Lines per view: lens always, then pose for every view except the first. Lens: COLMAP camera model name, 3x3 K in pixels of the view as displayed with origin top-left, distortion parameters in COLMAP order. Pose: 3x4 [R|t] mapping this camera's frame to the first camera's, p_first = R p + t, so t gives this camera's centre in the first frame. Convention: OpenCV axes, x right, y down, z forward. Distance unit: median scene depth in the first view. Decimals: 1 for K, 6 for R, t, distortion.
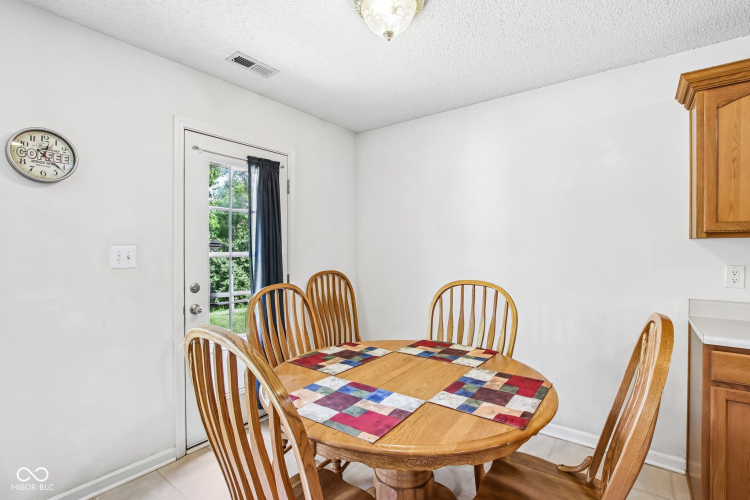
lens RADIAL K [[353.6, 0, 378.7], [0, 353.6, 251.4], [0, 0, 1]] dist [-0.018469, 0.000460]
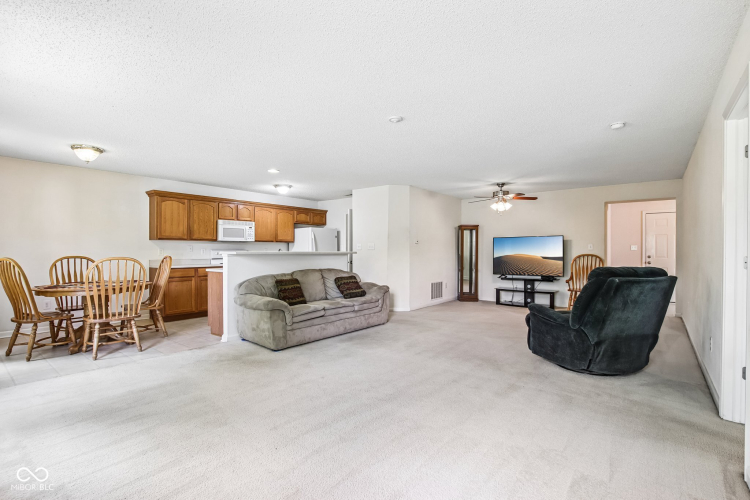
lens RADIAL K [[344.8, 0, 375.0], [0, 344.8, 250.0], [0, 0, 1]] dist [-0.020443, -0.000112]
pose [[0.039662, 0.003710, 0.999206, -1.866828], [0.001122, 0.999992, -0.003757, 0.060414], [-0.999213, 0.001270, 0.039657, -0.997367]]
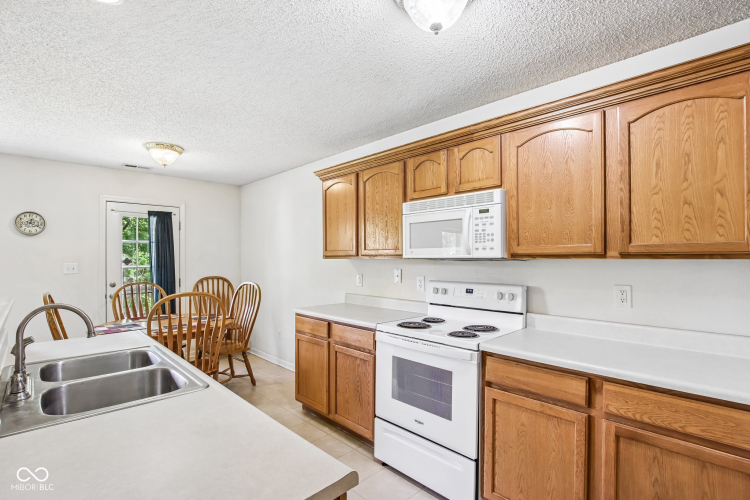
lens RADIAL K [[354.8, 0, 375.0], [0, 354.8, 254.9], [0, 0, 1]] dist [-0.021174, 0.000195]
pose [[0.989061, -0.002414, -0.147487, 1.197593], [0.000895, 0.999946, -0.010366, -0.035616], [0.147504, 0.010120, 0.989010, -0.678503]]
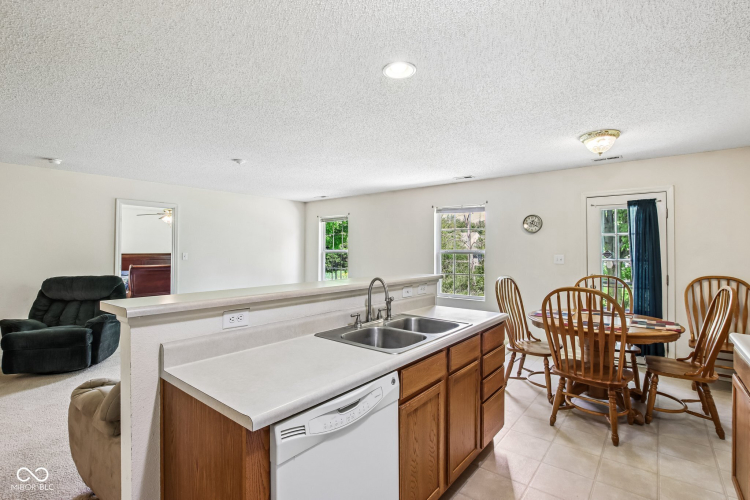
lens RADIAL K [[356.3, 0, 378.5], [0, 356.3, 245.8], [0, 0, 1]] dist [-0.020361, 0.001148]
pose [[-0.022387, -0.010835, -0.999691, 1.561165], [-0.007369, 0.999916, -0.010672, -0.037932], [0.999722, 0.007128, -0.022465, -0.165408]]
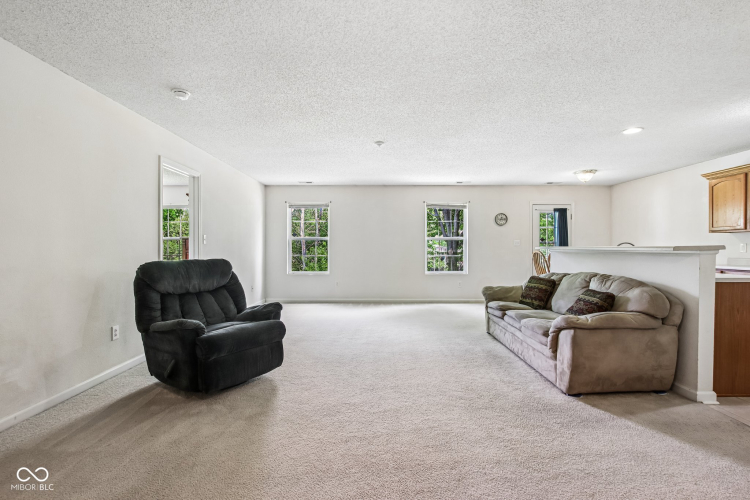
lens RADIAL K [[356.3, 0, 378.5], [0, 356.3, 245.8], [0, 0, 1]] dist [-0.020361, 0.001148]
pose [[0.612057, -0.004392, -0.790801, 1.220090], [-0.006226, 0.999927, -0.010372, 0.083552], [0.790789, 0.011272, 0.611985, -2.229213]]
